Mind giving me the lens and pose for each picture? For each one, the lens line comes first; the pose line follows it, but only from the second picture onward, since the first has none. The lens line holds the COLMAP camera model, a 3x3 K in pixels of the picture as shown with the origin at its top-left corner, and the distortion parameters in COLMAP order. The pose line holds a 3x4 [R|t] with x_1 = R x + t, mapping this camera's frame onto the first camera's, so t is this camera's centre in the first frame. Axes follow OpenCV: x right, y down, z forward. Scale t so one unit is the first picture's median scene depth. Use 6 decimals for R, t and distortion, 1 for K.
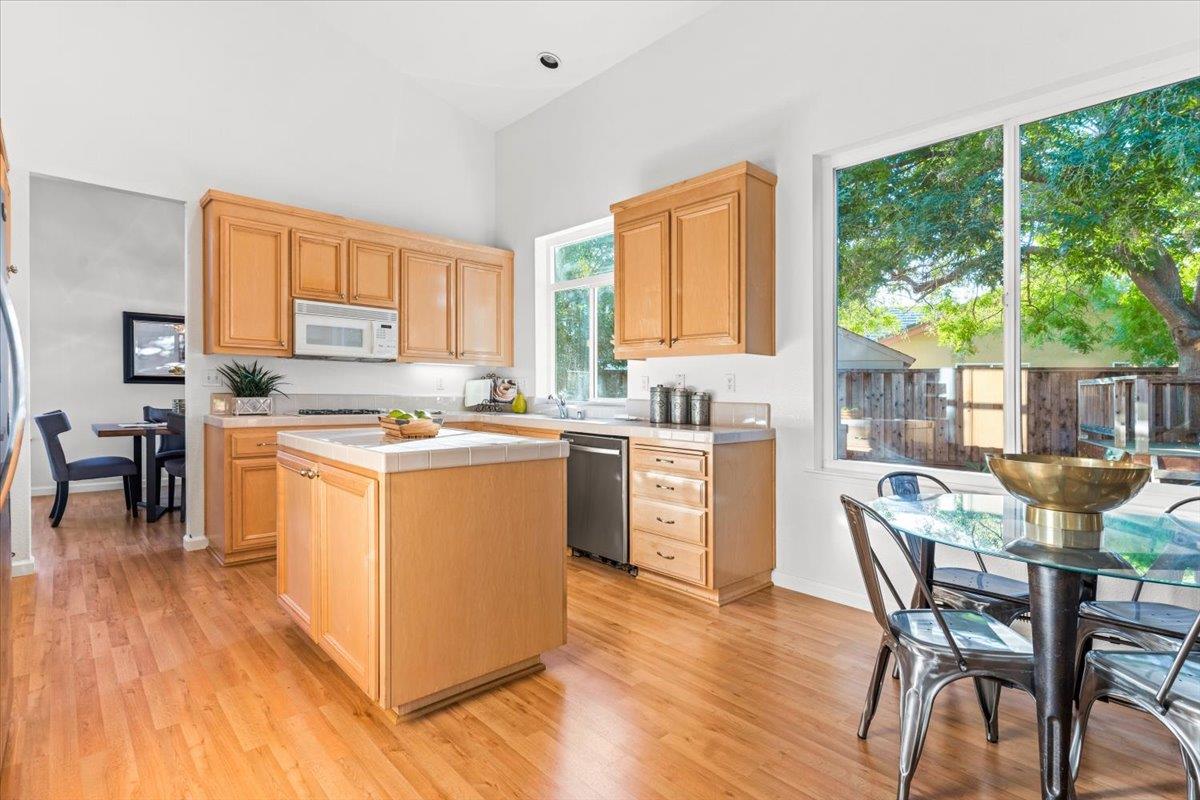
lens RADIAL K [[586.6, 0, 600.0], [0, 586.6, 400.0], [0, 0, 1]] dist [0.001273, 0.000292]
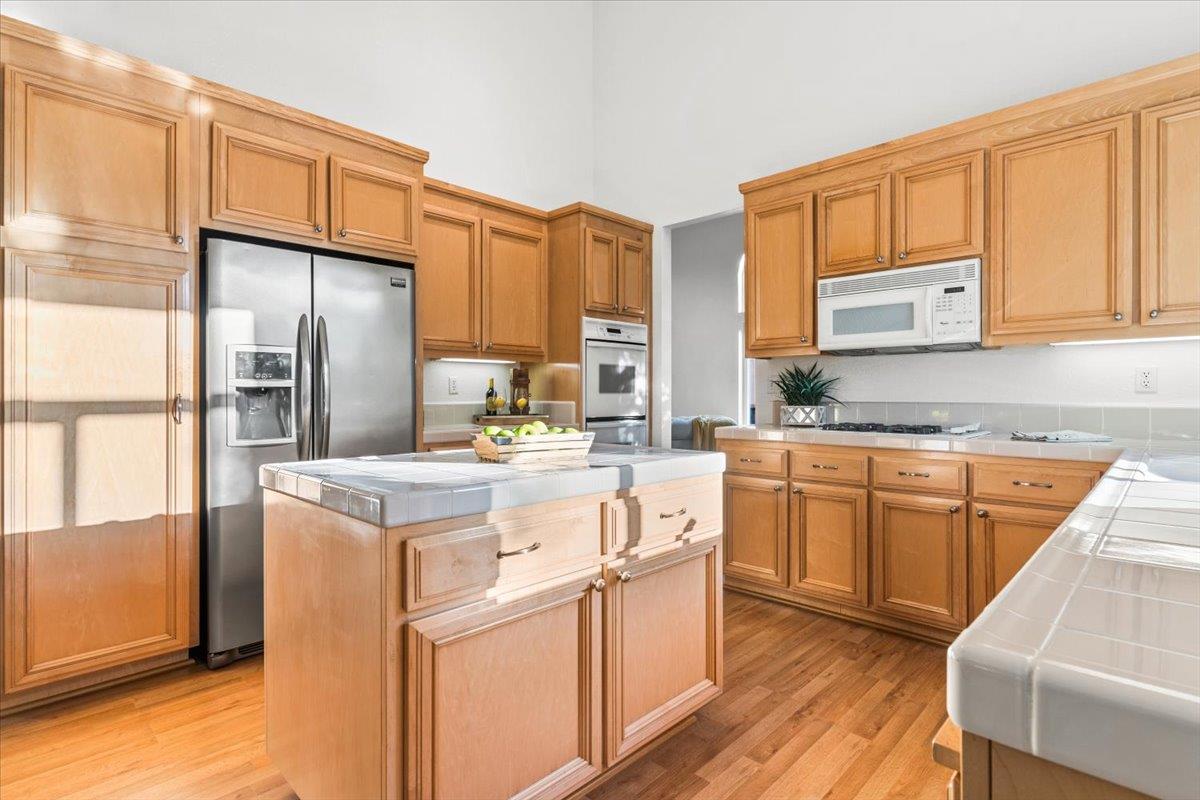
lens RADIAL K [[586.6, 0, 600.0], [0, 586.6, 400.0], [0, 0, 1]] dist [0.001273, 0.000292]
pose [[0.050032, 0.004200, -0.998739, 0.229033], [-0.004318, 0.999983, 0.003989, -0.013846], [0.998738, 0.004113, 0.050049, 0.636662]]
